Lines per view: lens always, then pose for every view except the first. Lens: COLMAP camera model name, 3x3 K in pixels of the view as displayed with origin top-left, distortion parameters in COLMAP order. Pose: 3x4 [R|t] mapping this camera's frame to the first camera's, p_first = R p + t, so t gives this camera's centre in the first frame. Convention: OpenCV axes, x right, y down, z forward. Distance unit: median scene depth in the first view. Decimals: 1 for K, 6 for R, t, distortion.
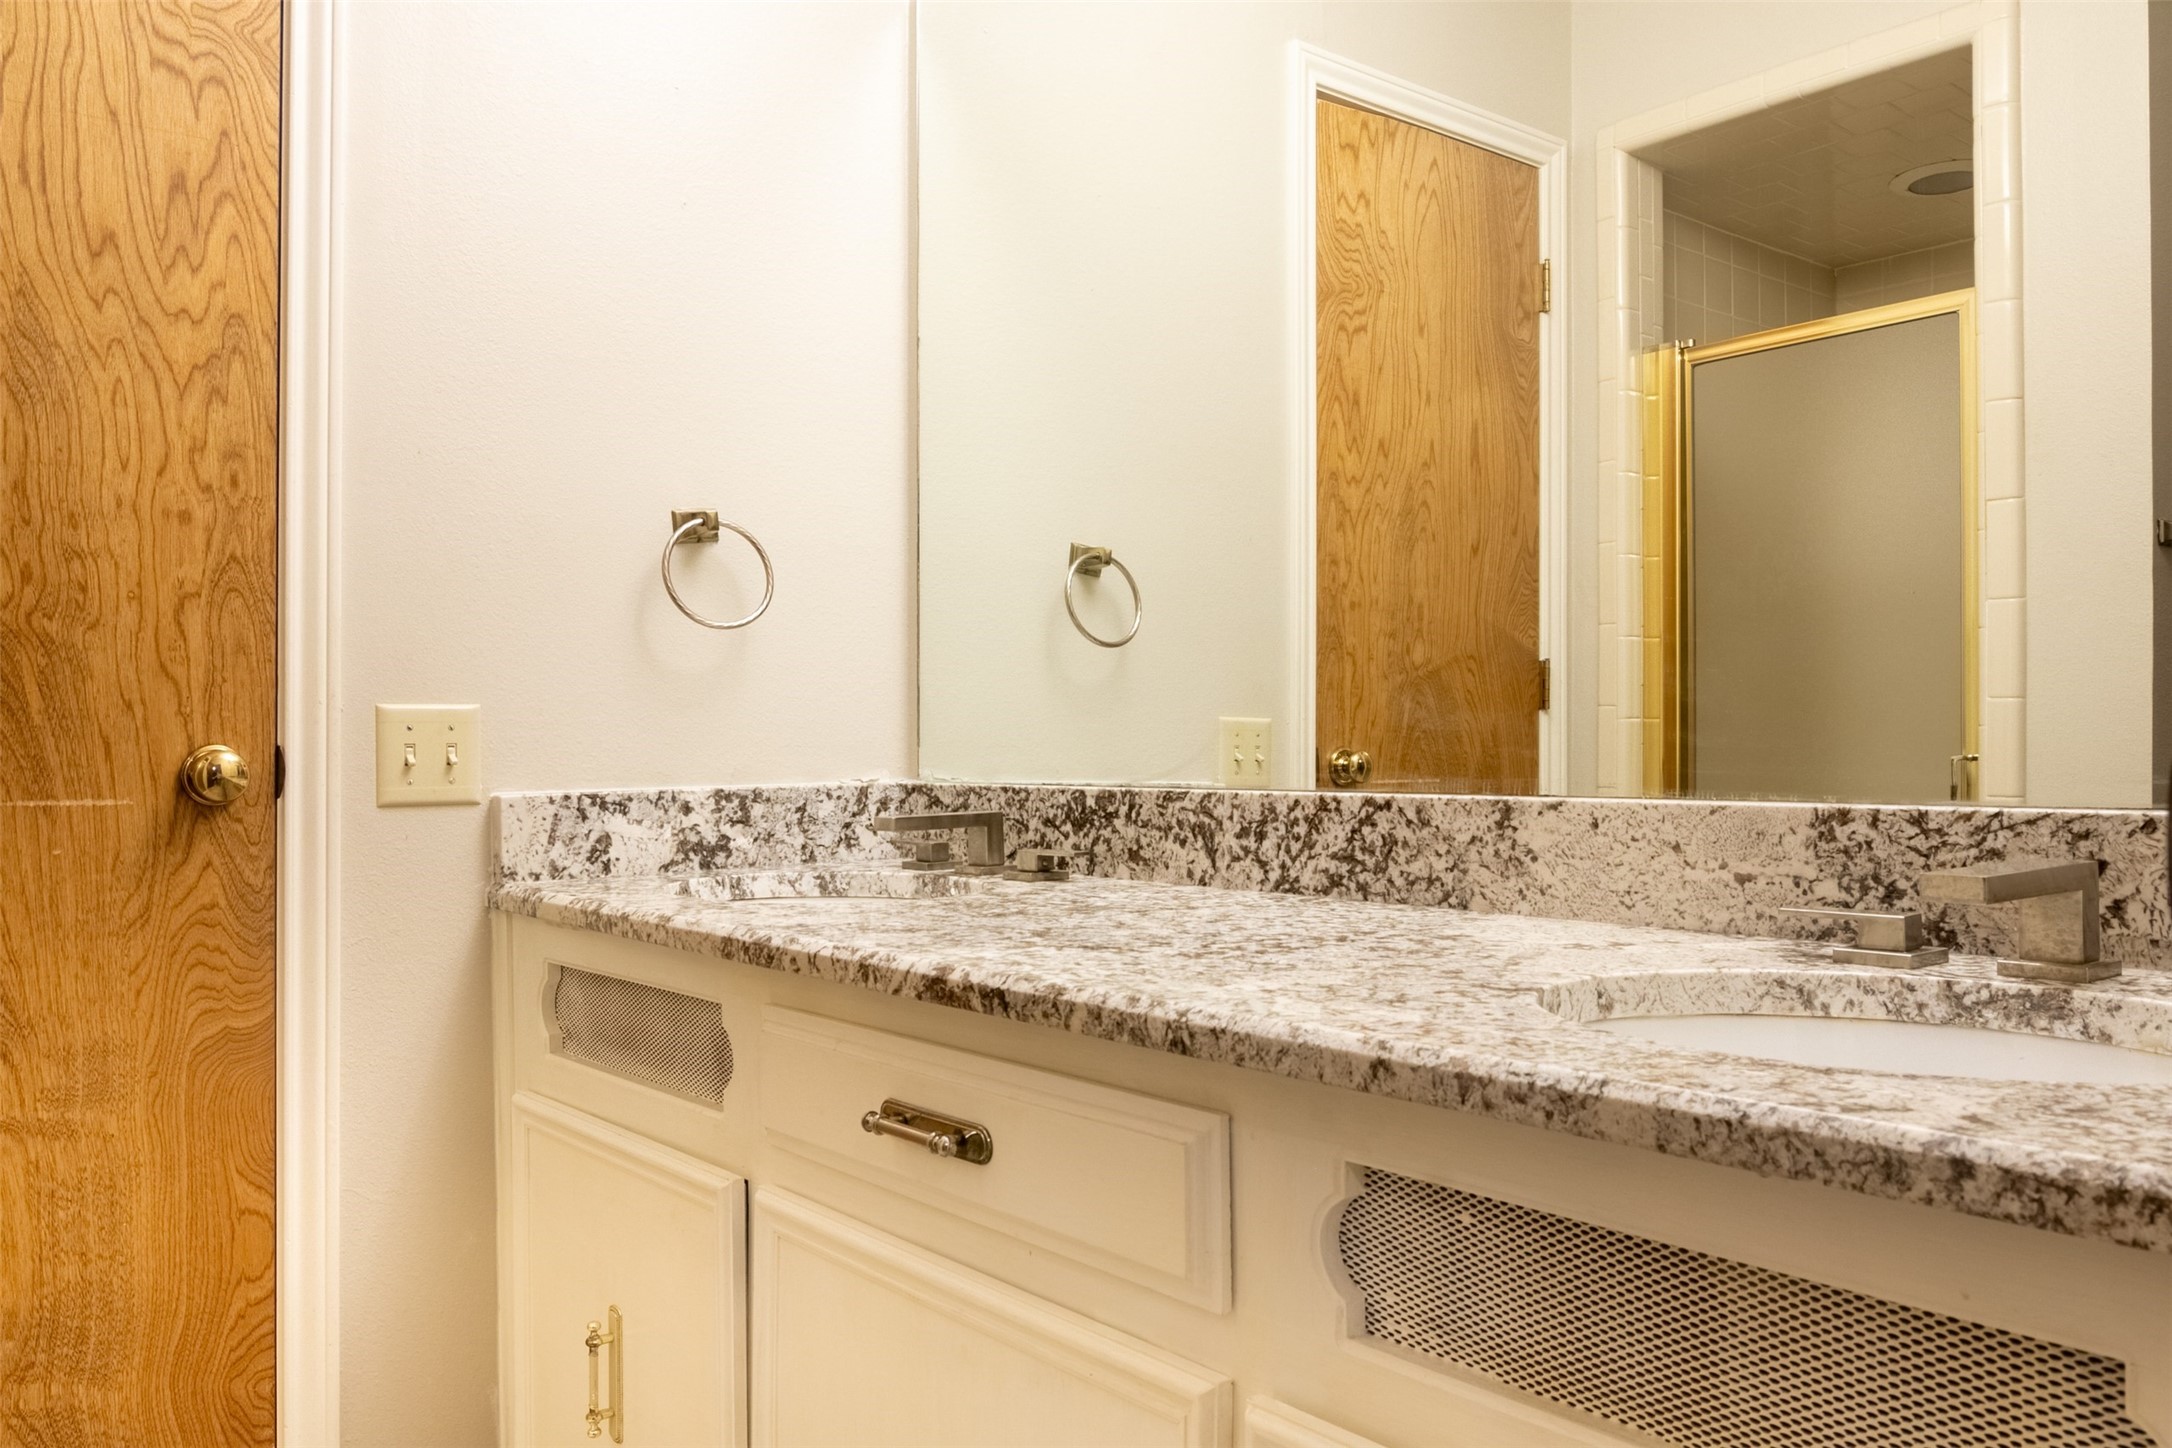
lens RADIAL K [[1801.7, 0, 1084.9], [0, 1801.7, 731.2], [0, 0, 1]] dist [-0.008984, -0.006494]
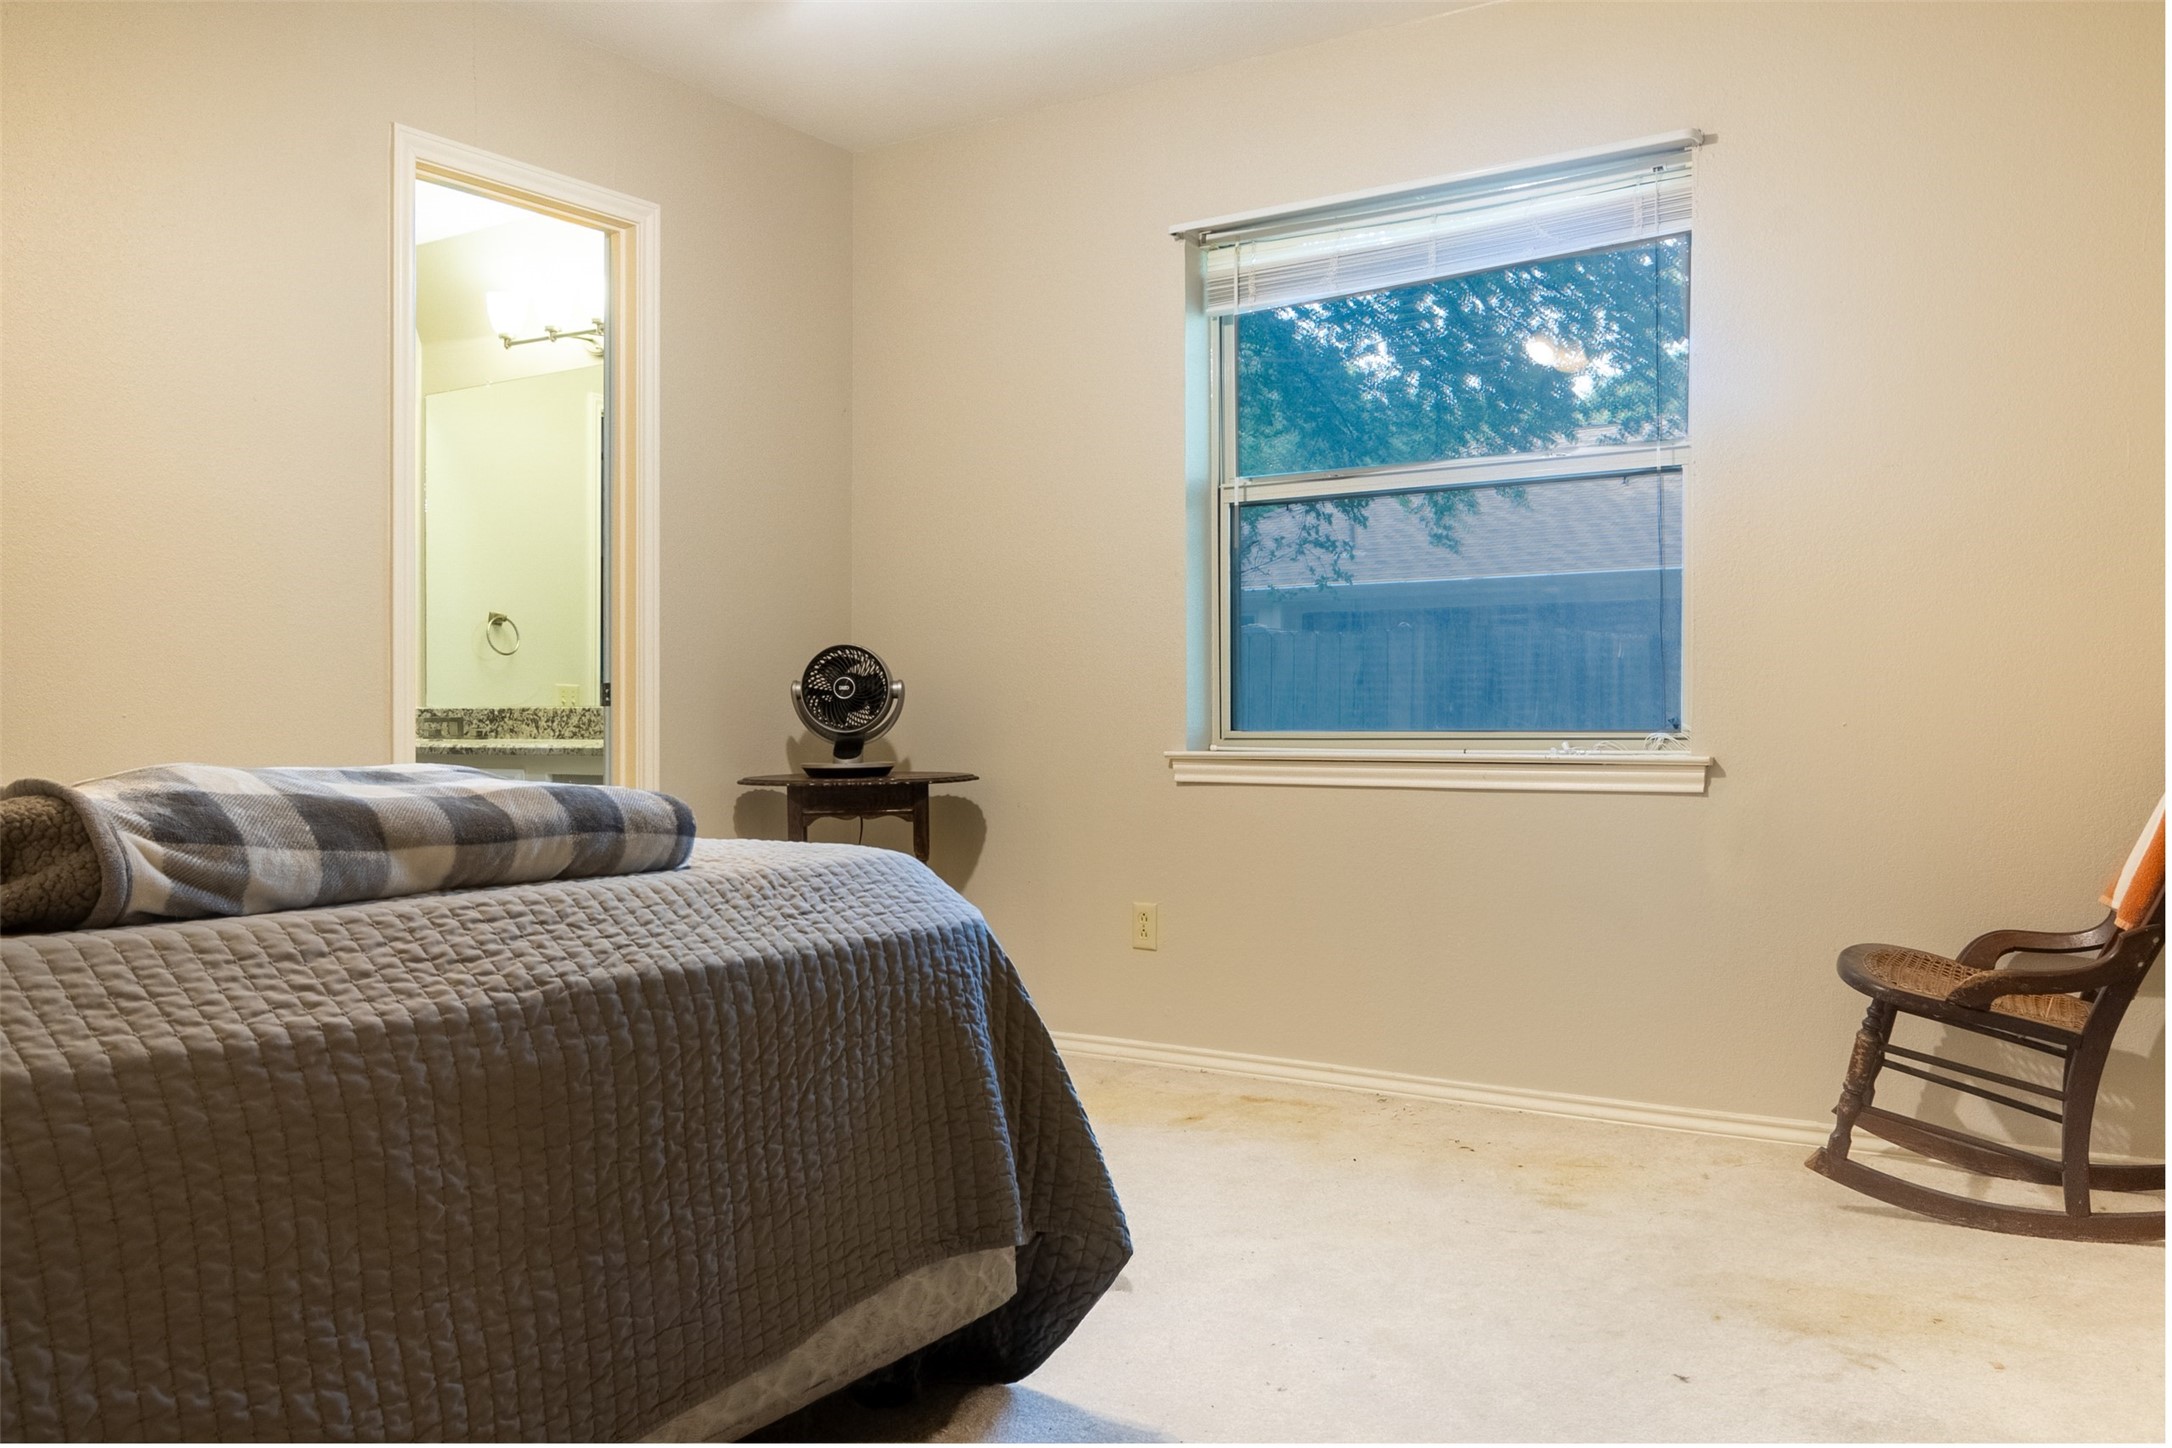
lens RADIAL K [[1801.7, 0, 1084.9], [0, 1801.7, 731.2], [0, 0, 1]] dist [-0.008984, -0.006494]
pose [[0.952386, 0.000946, 0.304893, 0.021632], [-0.005370, 0.999892, 0.013671, 0.024086], [-0.304847, -0.014657, 0.952289, -1.943875]]
